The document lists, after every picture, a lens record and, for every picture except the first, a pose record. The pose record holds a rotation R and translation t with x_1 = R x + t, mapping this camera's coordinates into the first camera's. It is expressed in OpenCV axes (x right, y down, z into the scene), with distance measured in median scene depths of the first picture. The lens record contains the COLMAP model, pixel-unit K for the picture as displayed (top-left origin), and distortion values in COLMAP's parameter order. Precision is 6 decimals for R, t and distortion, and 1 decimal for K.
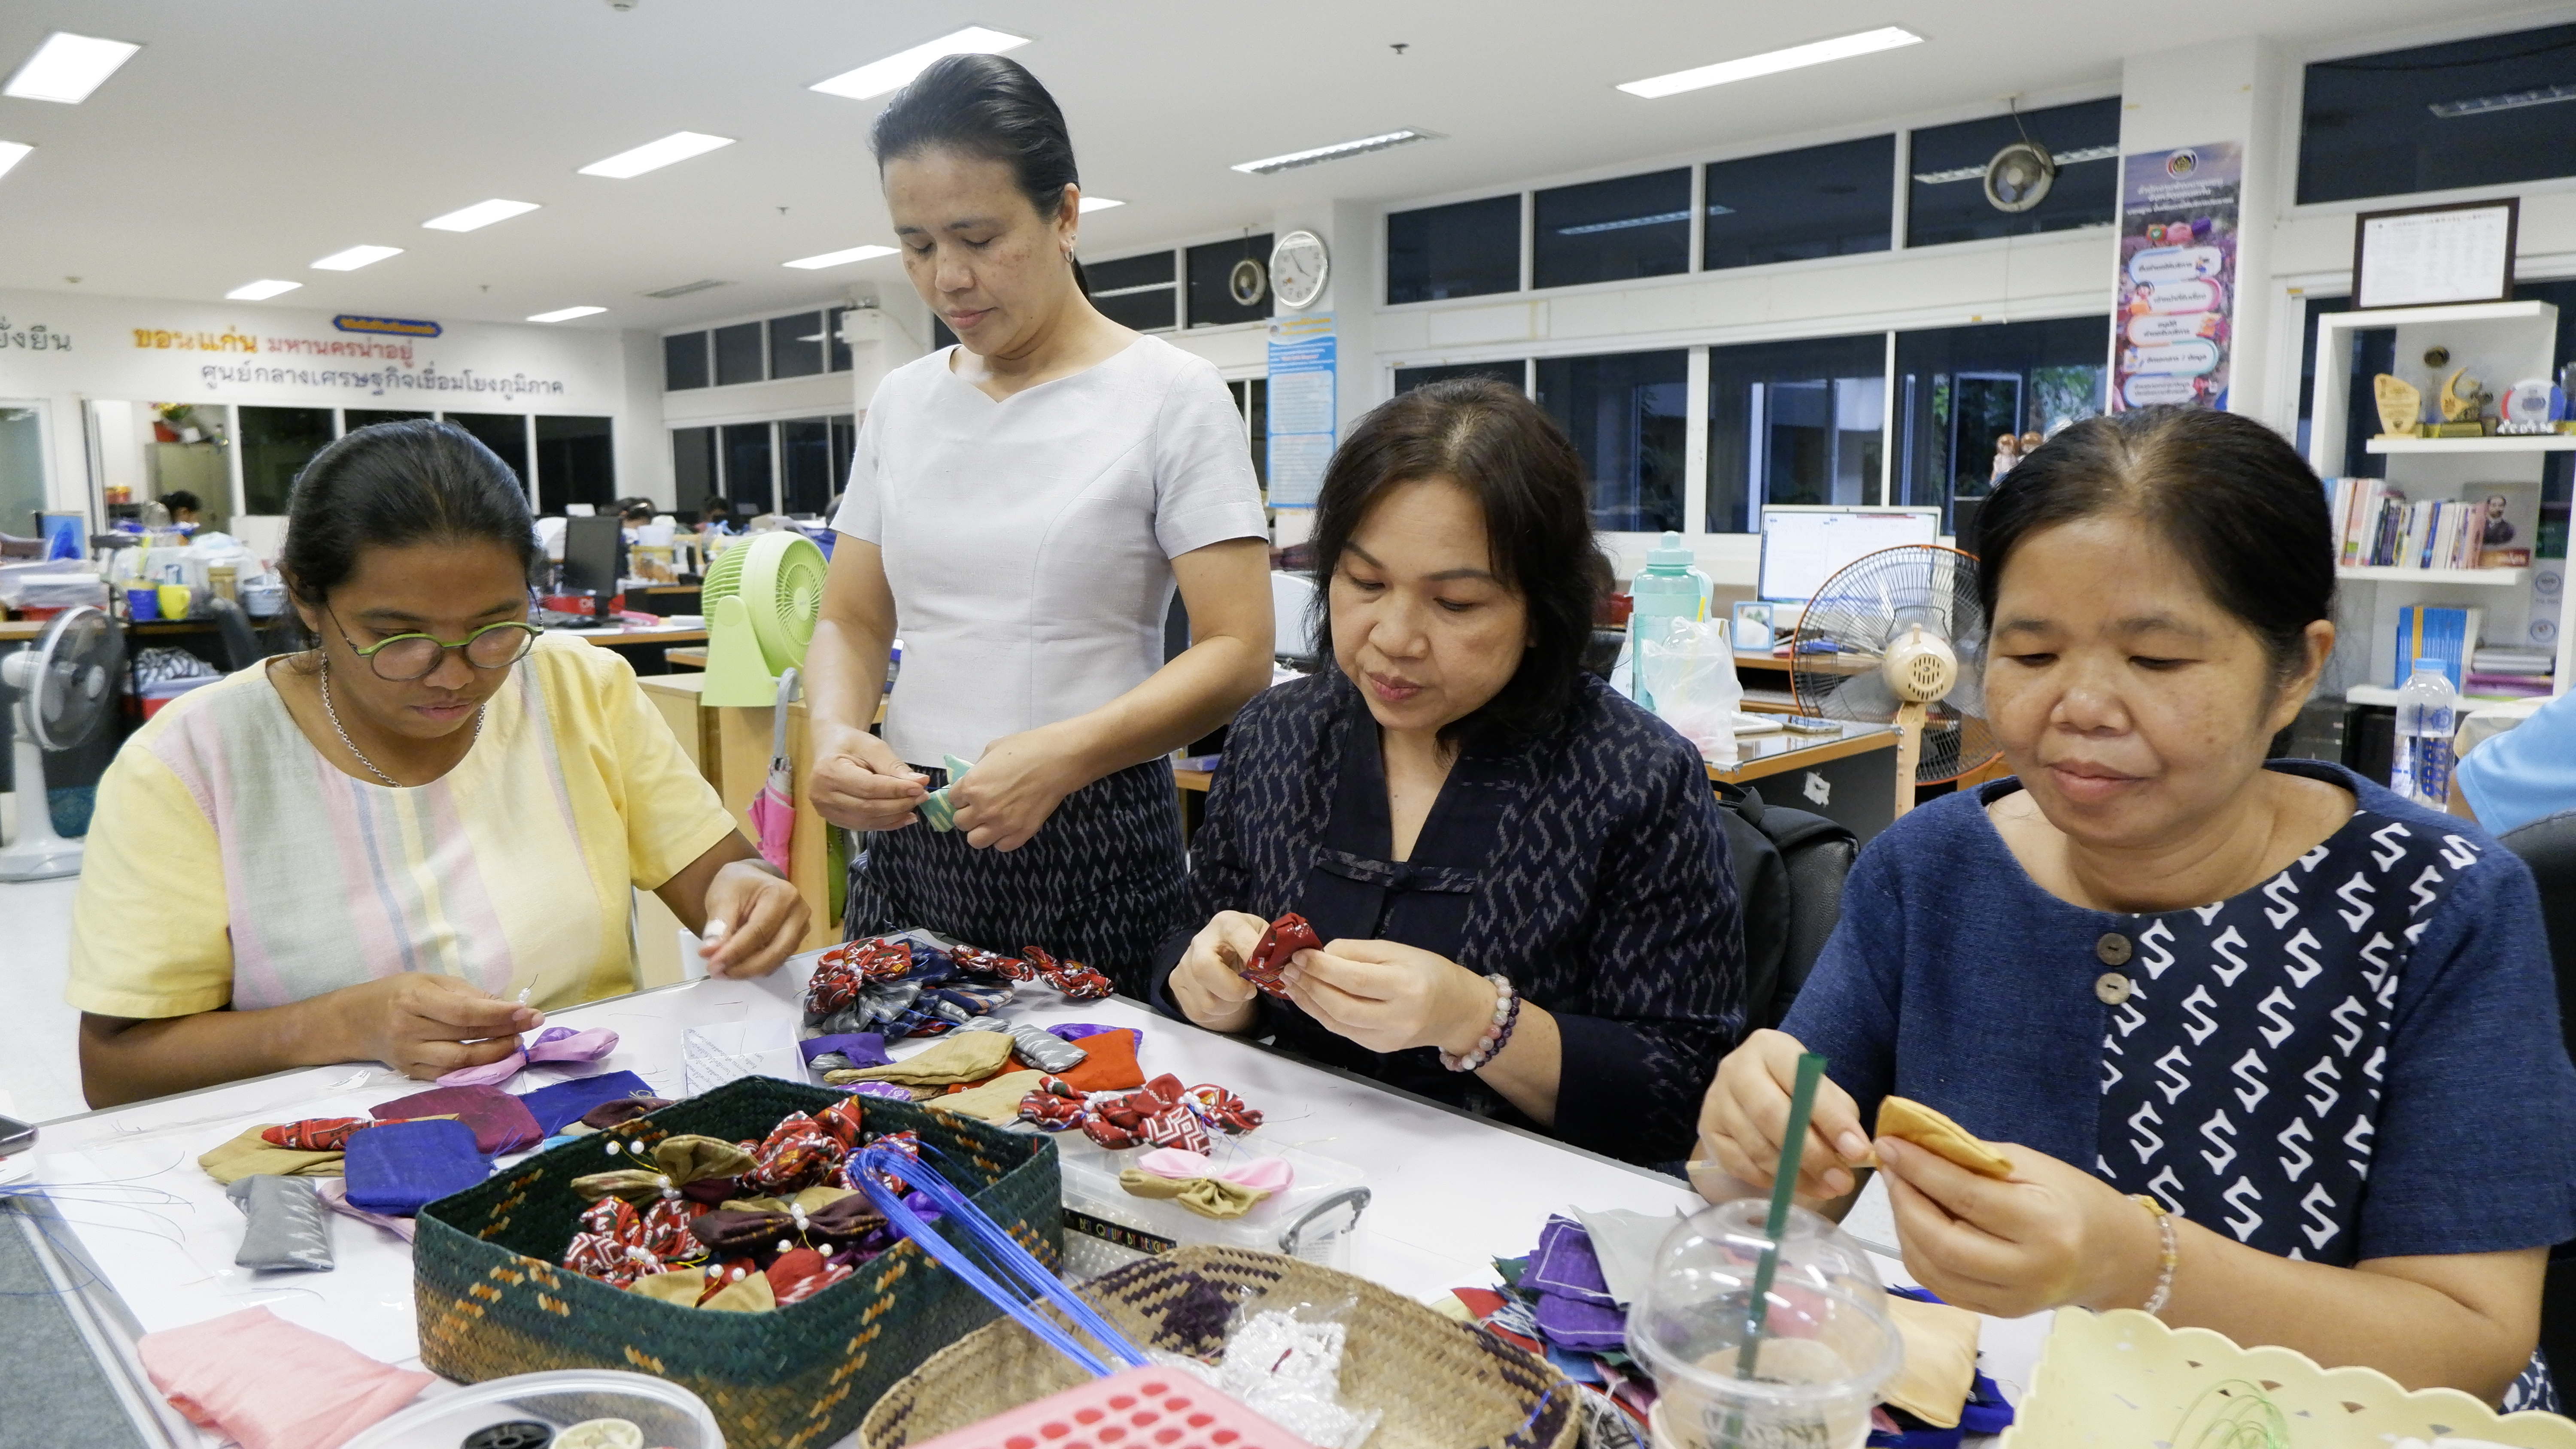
lens RADIAL K [[1725.9, 0, 1297.9], [0, 1725.9, 718.8], [0, 0, 1]] dist [-0.007436, 0.000316]
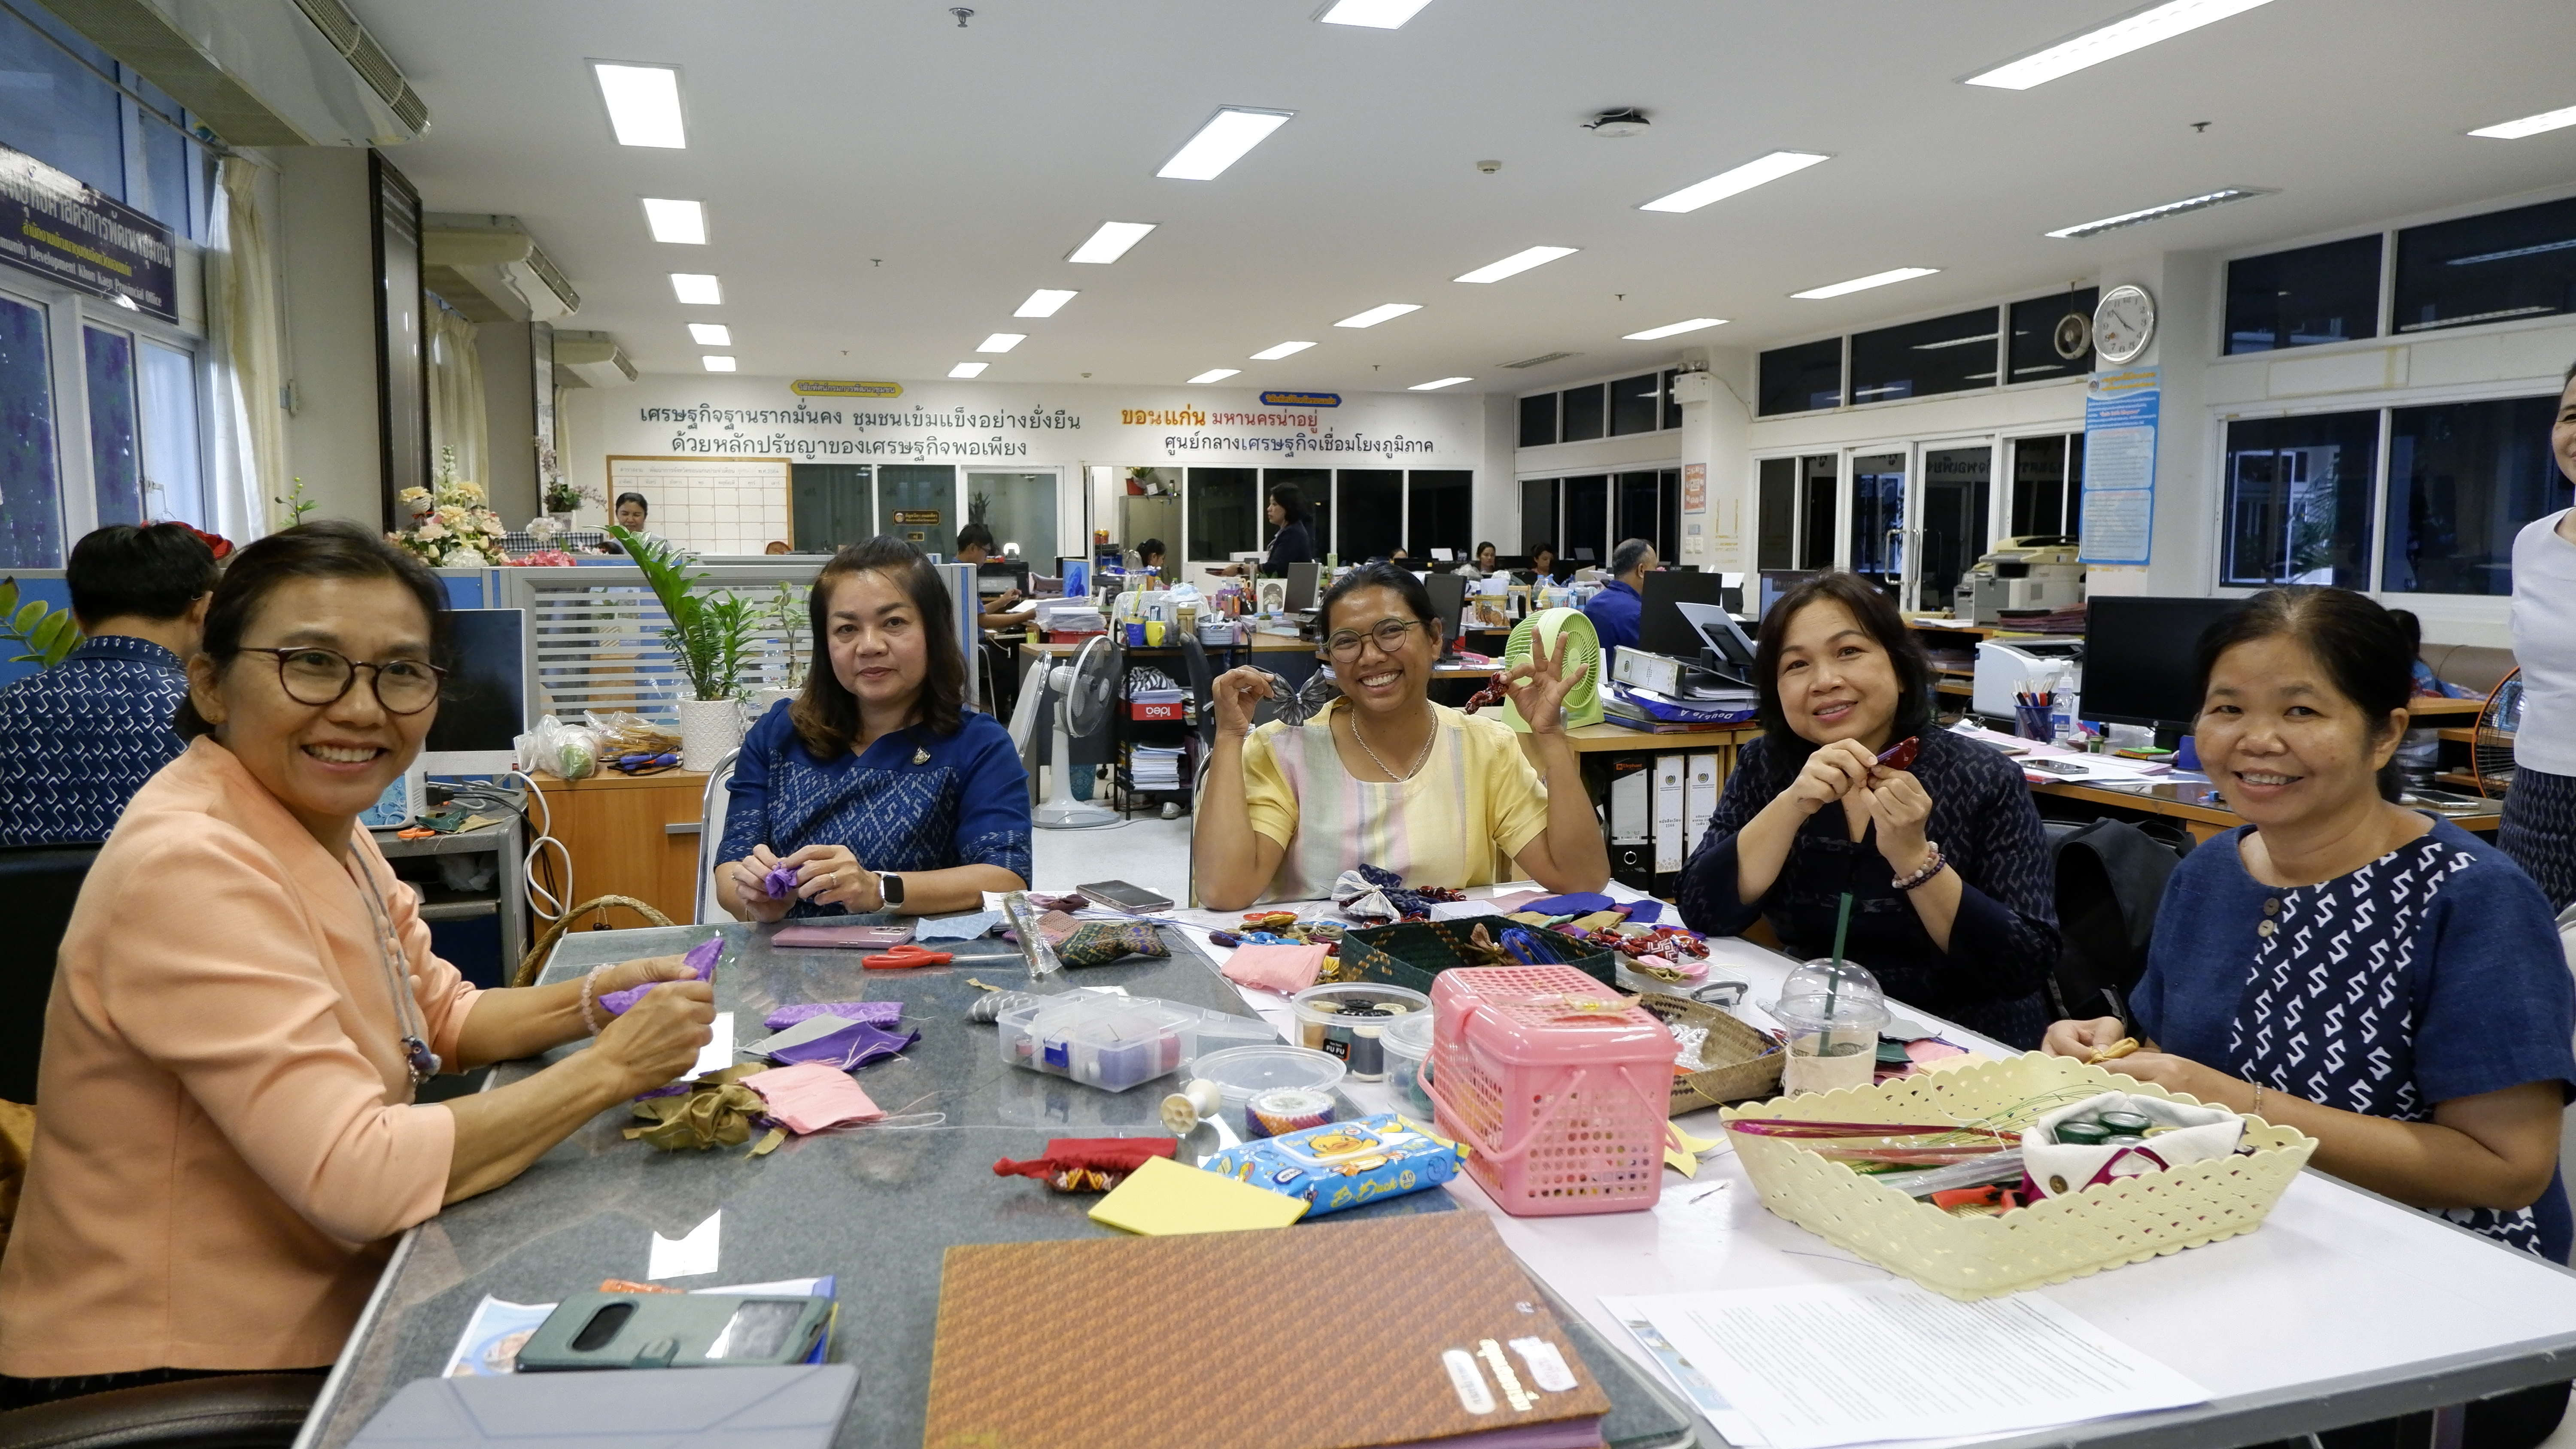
lens RADIAL K [[1758.3, 0, 1286.5], [0, 1758.3, 695.7], [0, 0, 1]] dist [0.052302, -0.000414]
pose [[0.885922, 0.043466, -0.461793, 0.057131], [-0.058455, 0.998124, -0.018193, 0.000362], [0.460136, 0.043112, 0.886801, -0.124885]]
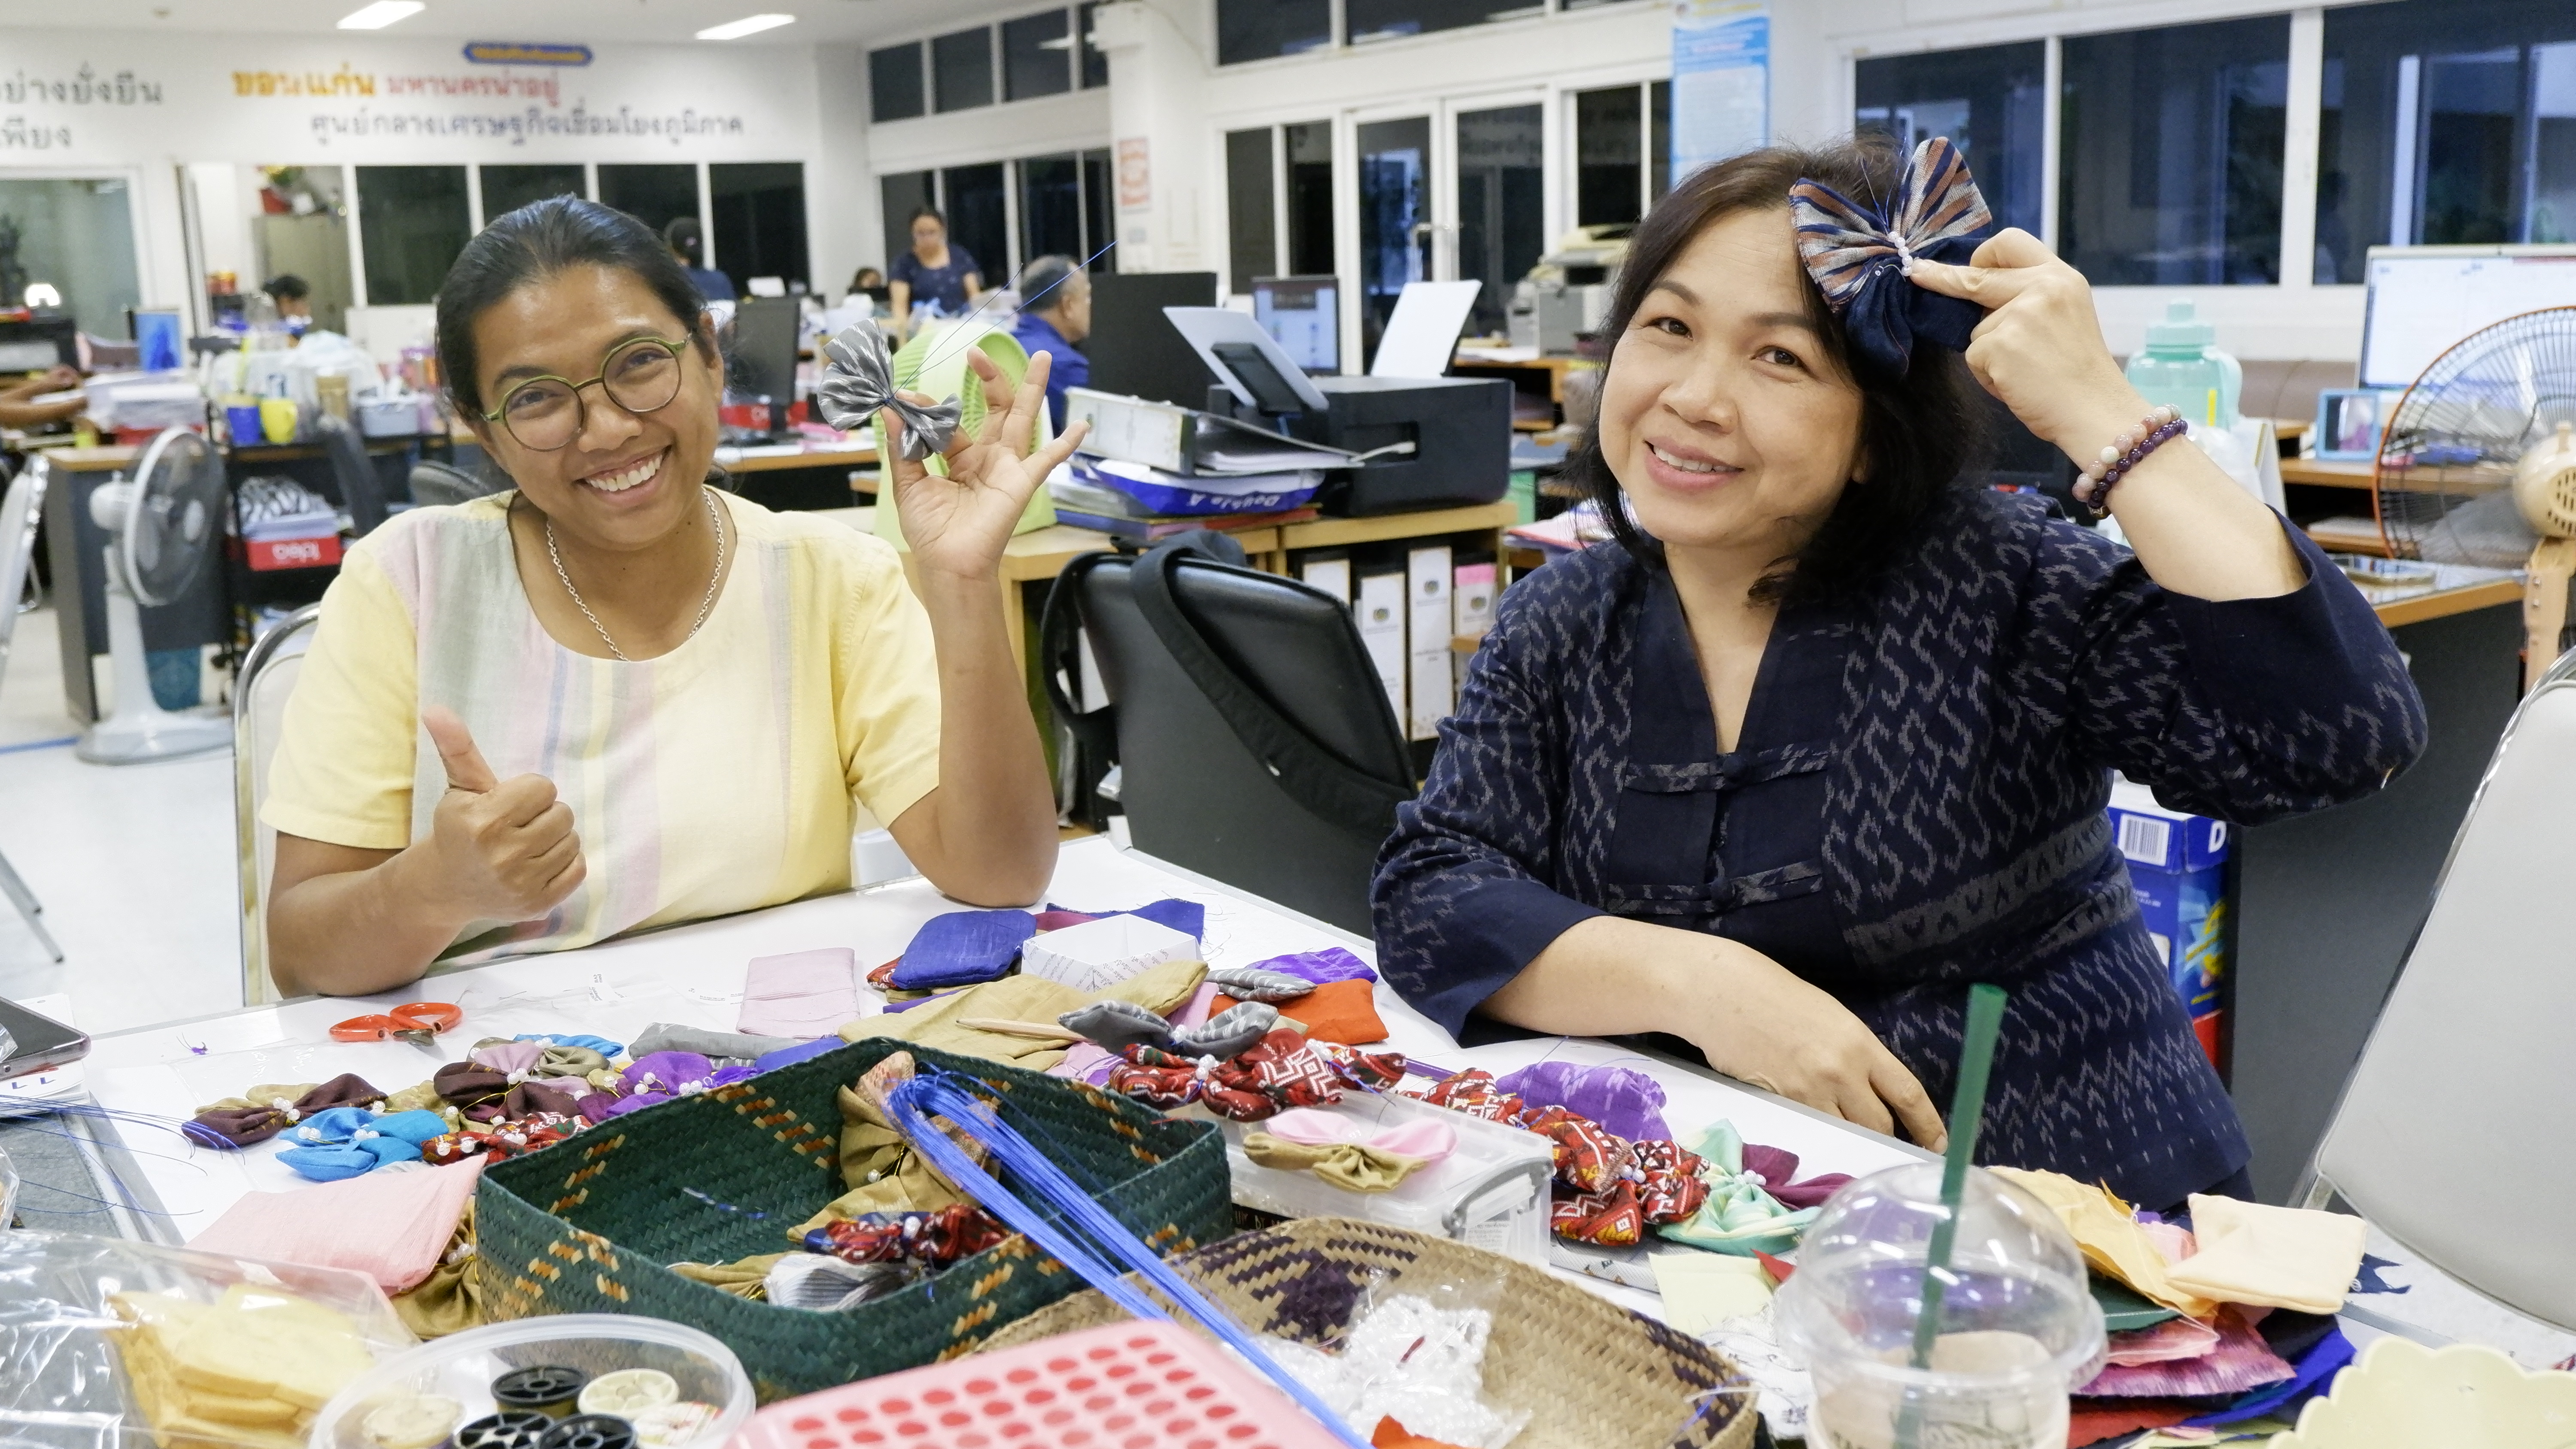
lens RADIAL K [[2410.6, 0, 1288.0], [0, 2410.6, 724.5], [0, 0, 1]] dist [-0.071969, 0.109254]
pose [[0.982431, 0.009611, -0.186380, 0.014695], [0.003378, 0.997594, 0.069247, -0.001135], [0.186597, -0.068660, 0.980034, -0.012453]]
